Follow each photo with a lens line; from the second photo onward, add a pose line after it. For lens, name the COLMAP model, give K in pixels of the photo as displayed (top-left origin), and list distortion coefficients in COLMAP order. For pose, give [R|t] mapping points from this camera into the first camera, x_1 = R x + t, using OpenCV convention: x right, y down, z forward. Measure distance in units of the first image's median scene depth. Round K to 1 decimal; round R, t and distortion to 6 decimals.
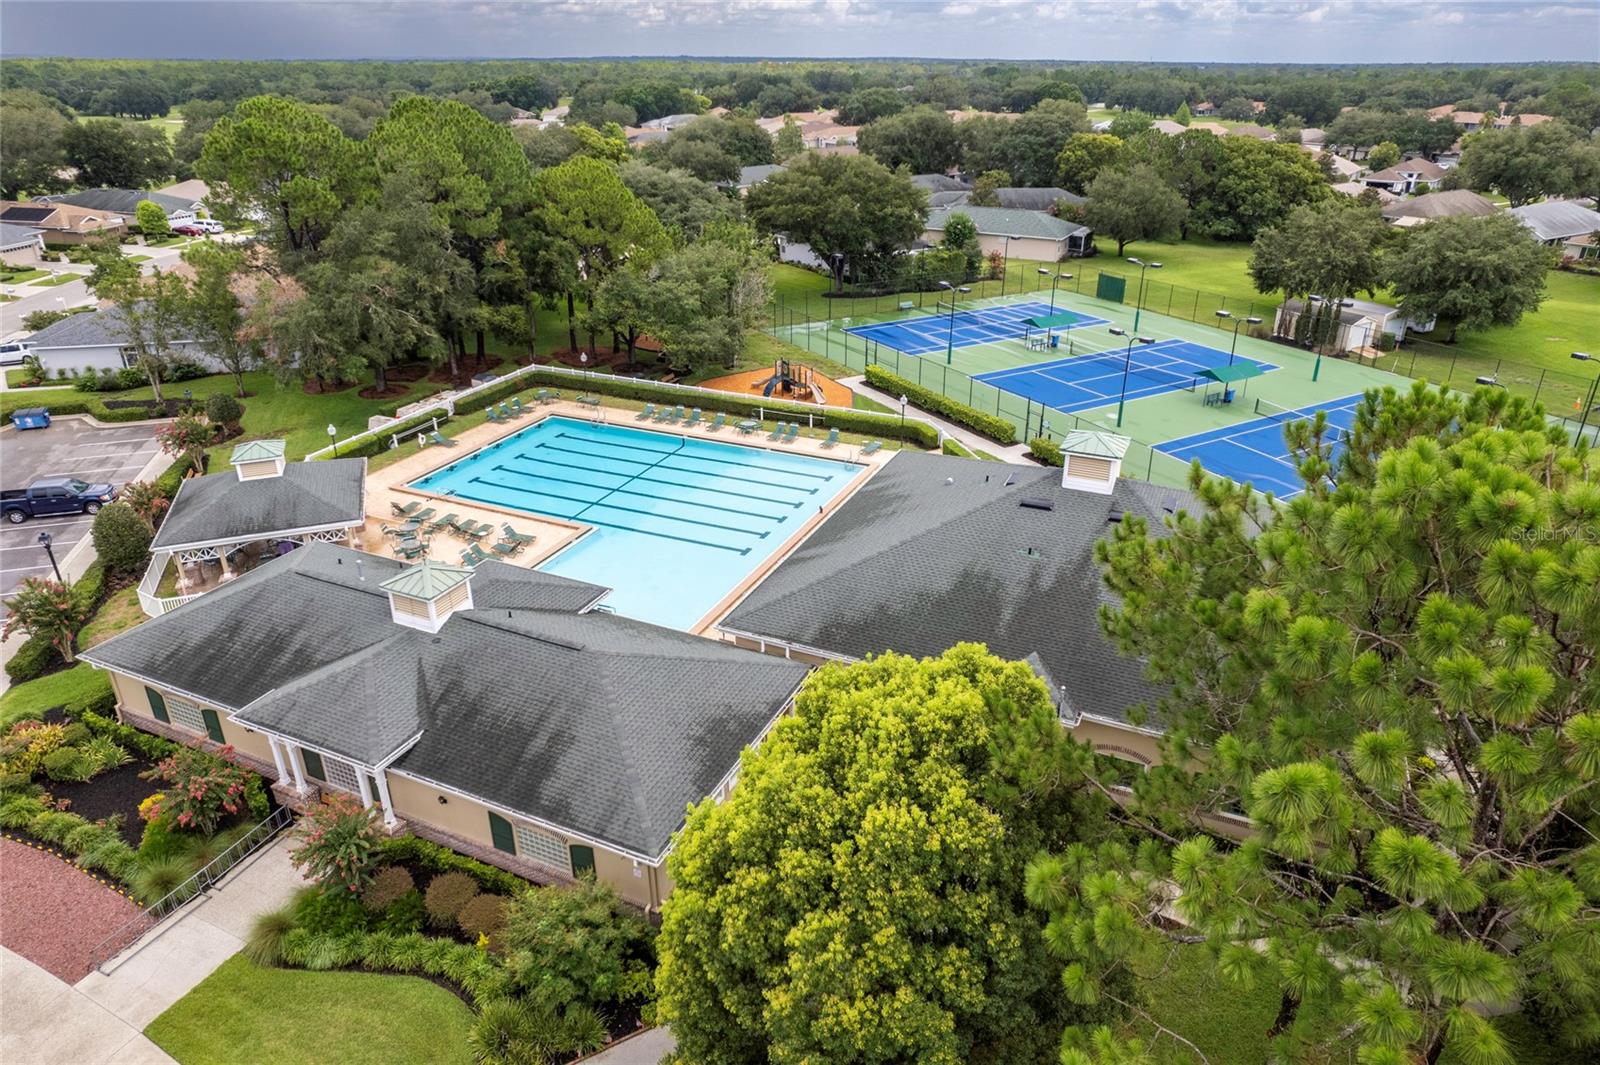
lens RADIAL K [[1019.3, 0, 806.1], [0, 1019.3, 538.7], [0, 0, 1]] dist [-0.062883, 0.054643]
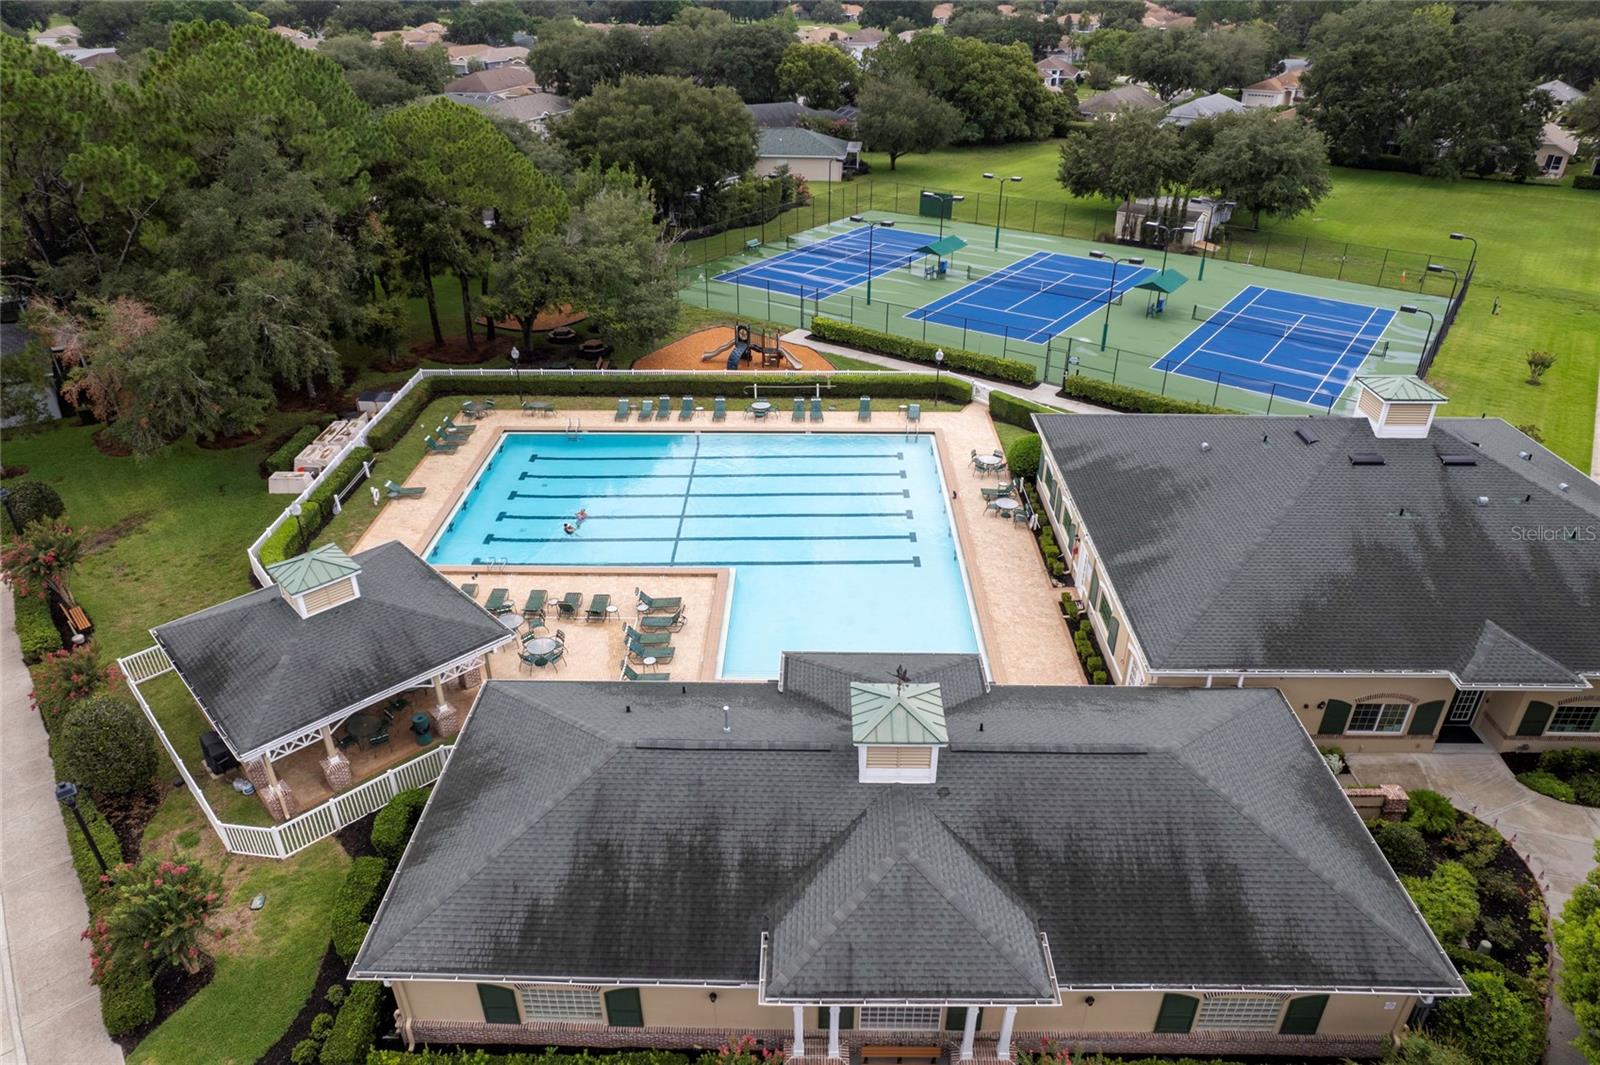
lens RADIAL K [[1019.3, 0, 806.1], [0, 1019.3, 538.7], [0, 0, 1]] dist [-0.062883, 0.054643]
pose [[0.917552, -0.198169, 0.344712, -0.312687], [0.171819, 0.979440, 0.105718, -0.080316], [-0.358575, -0.037774, 0.932736, 0.167269]]
